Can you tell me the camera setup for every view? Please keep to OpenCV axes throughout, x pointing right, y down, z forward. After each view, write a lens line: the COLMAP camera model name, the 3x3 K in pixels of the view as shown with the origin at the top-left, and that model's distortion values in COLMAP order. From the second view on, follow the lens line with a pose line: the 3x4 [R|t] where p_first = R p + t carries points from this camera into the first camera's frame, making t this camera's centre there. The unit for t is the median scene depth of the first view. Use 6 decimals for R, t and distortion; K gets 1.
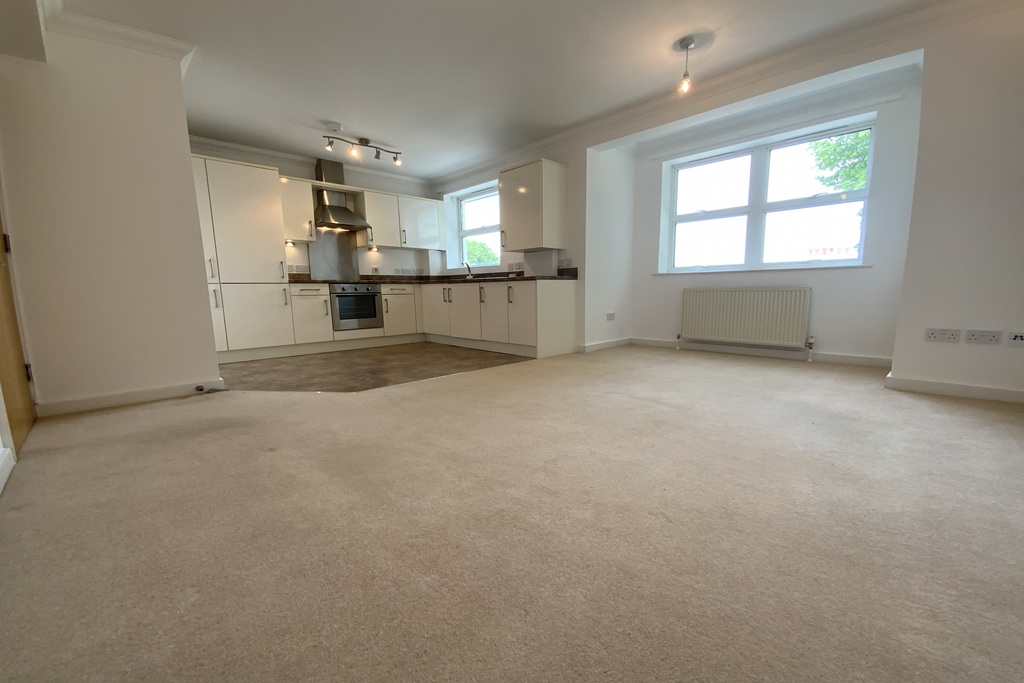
lens RADIAL K [[415.8, 0, 514.0], [0, 415.8, 350.2], [0, 0, 1]] dist [0.028539, -0.024641]
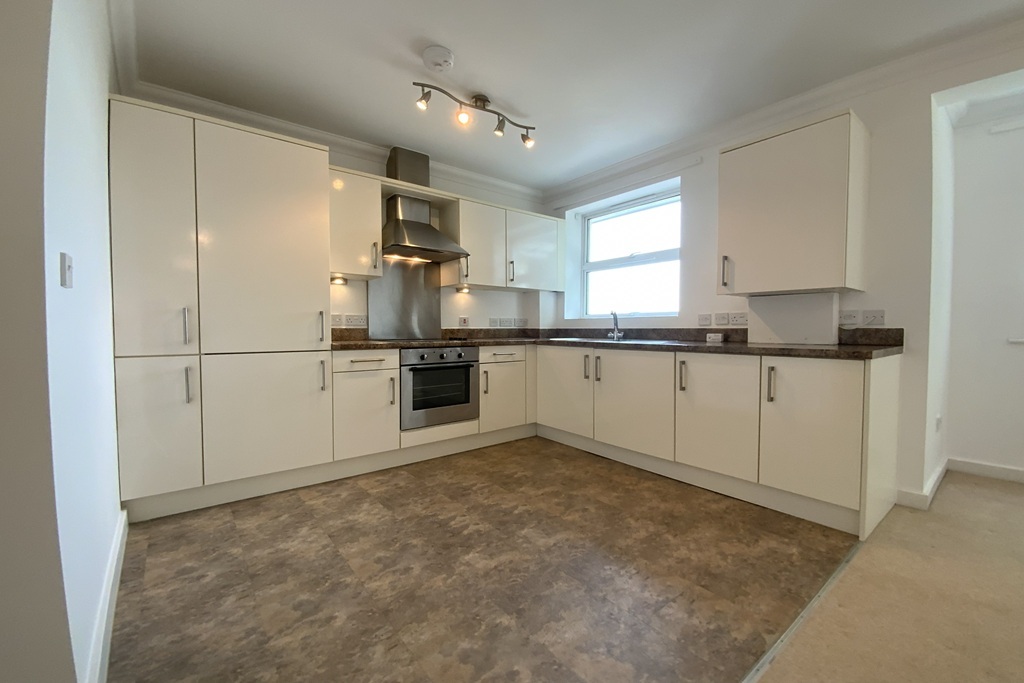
lens RADIAL K [[417.3, 0, 515.9], [0, 417.3, 339.4], [0, 0, 1]] dist [0.000681, -0.000425]
pose [[0.996323, 0.016634, -0.084046, -0.227241], [-0.026488, 0.992716, -0.117530, -0.104733], [0.081479, 0.119324, 0.989506, 0.431623]]
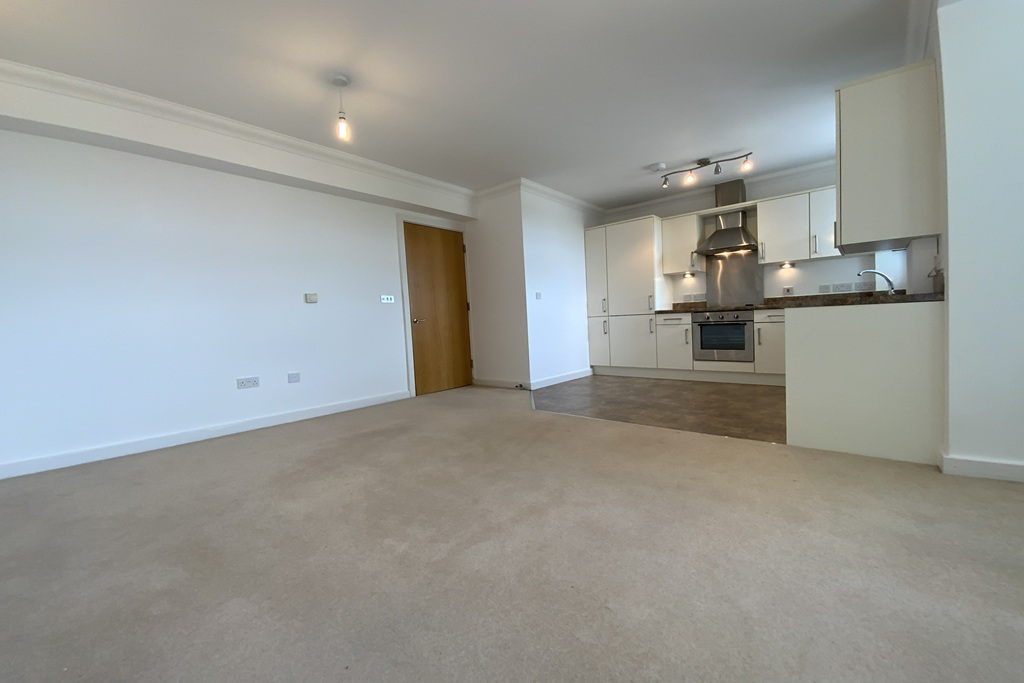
lens RADIAL K [[415.6, 0, 514.9], [0, 415.6, 345.2], [0, 0, 1]] dist [0.030323, -0.025567]
pose [[0.109677, 0.069512, -0.991534, 0.481386], [-0.102932, 0.992983, 0.058228, -0.092604], [0.988623, 0.095674, 0.116063, 0.455325]]
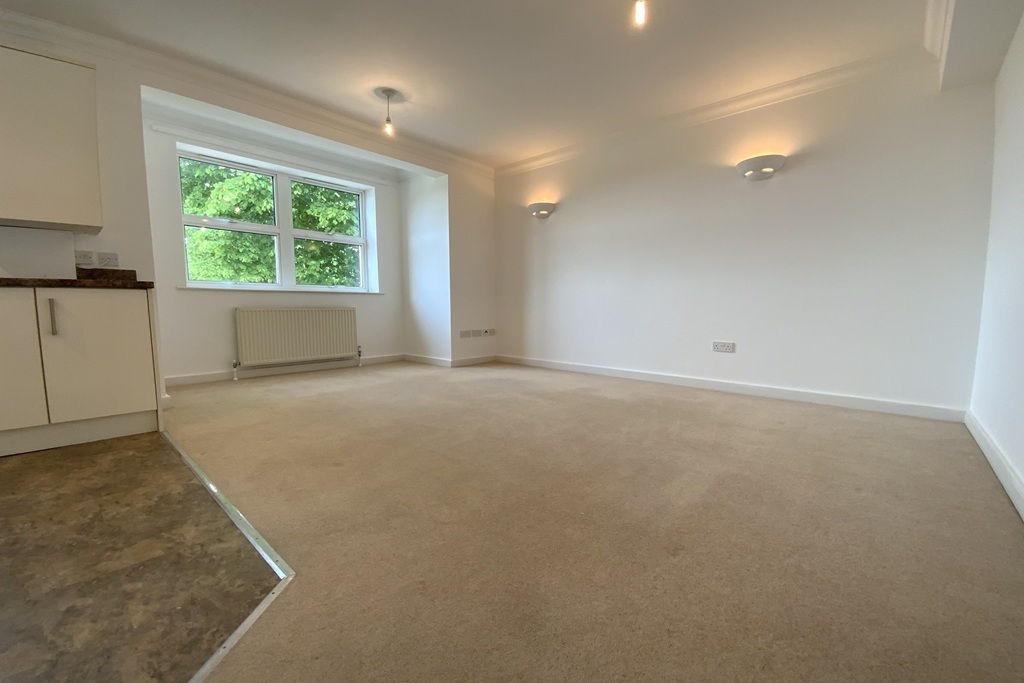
lens RADIAL K [[415.6, 0, 514.9], [0, 415.6, 345.2], [0, 0, 1]] dist [0.030323, -0.025567]
pose [[-0.075949, -0.079142, 0.993966, -0.439068], [0.142317, 0.985779, 0.089364, -0.062060], [-0.986903, 0.148245, -0.063605, 0.463442]]
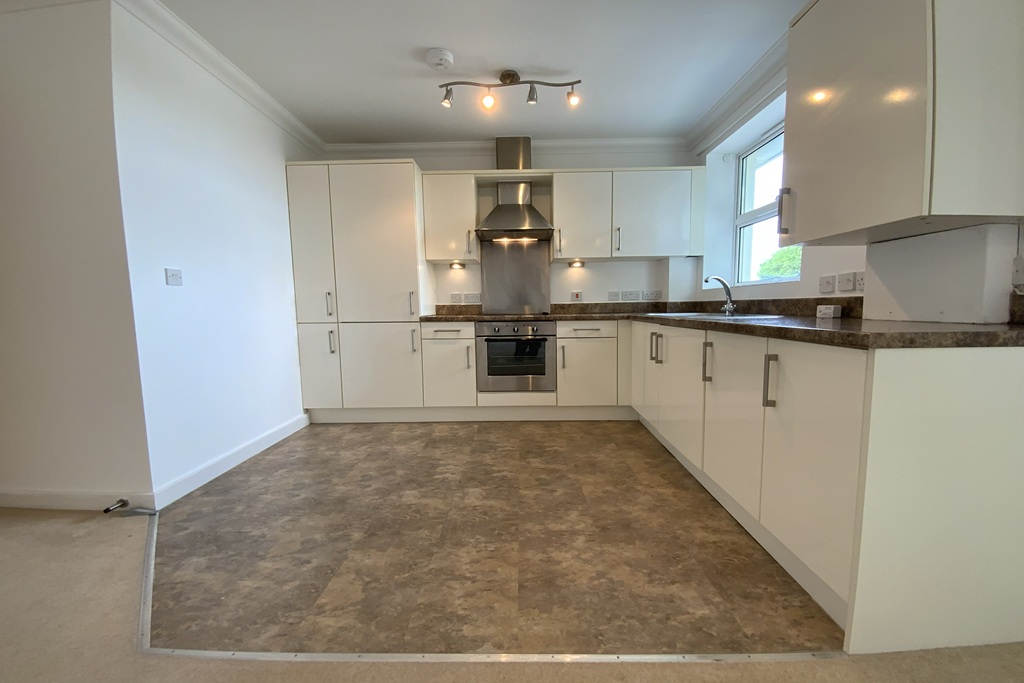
lens RADIAL K [[415.6, 0, 514.9], [0, 415.6, 345.2], [0, 0, 1]] dist [0.030323, -0.025567]
pose [[0.713413, 0.070844, -0.697153, 0.059651], [-0.099471, 0.995040, -0.000675, -0.122437], [0.693648, 0.069828, 0.716922, 0.551374]]
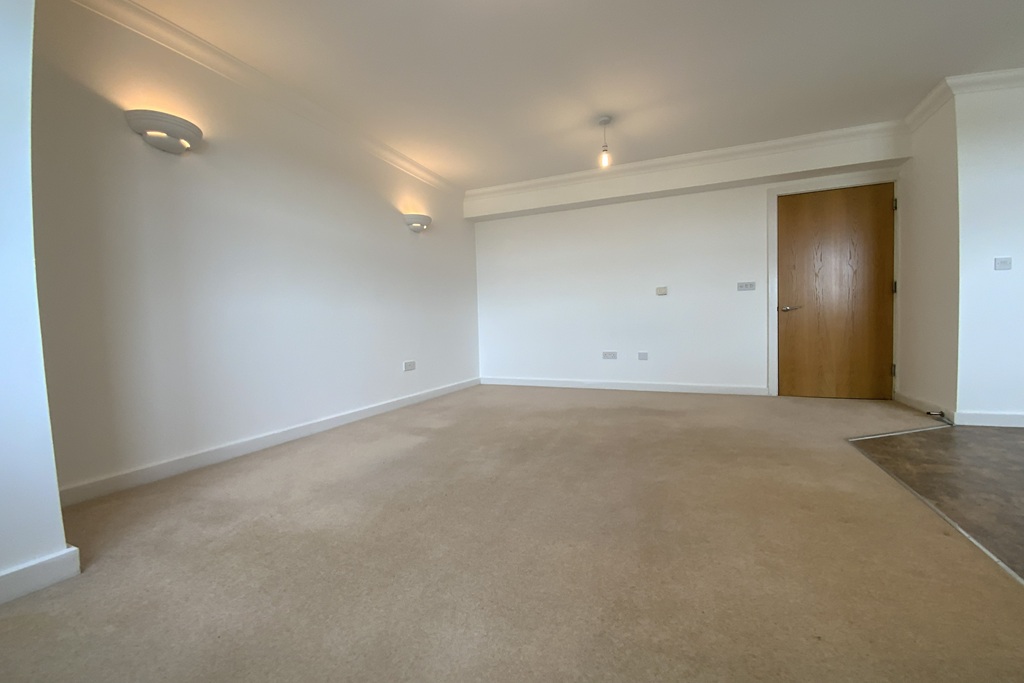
lens RADIAL K [[415.6, 0, 514.9], [0, 415.6, 345.2], [0, 0, 1]] dist [0.030323, -0.025567]
pose [[-0.917105, 0.053698, -0.395013, 0.332959], [-0.021001, 0.983003, 0.182386, -0.135763], [0.398093, 0.175563, -0.900389, 0.855805]]
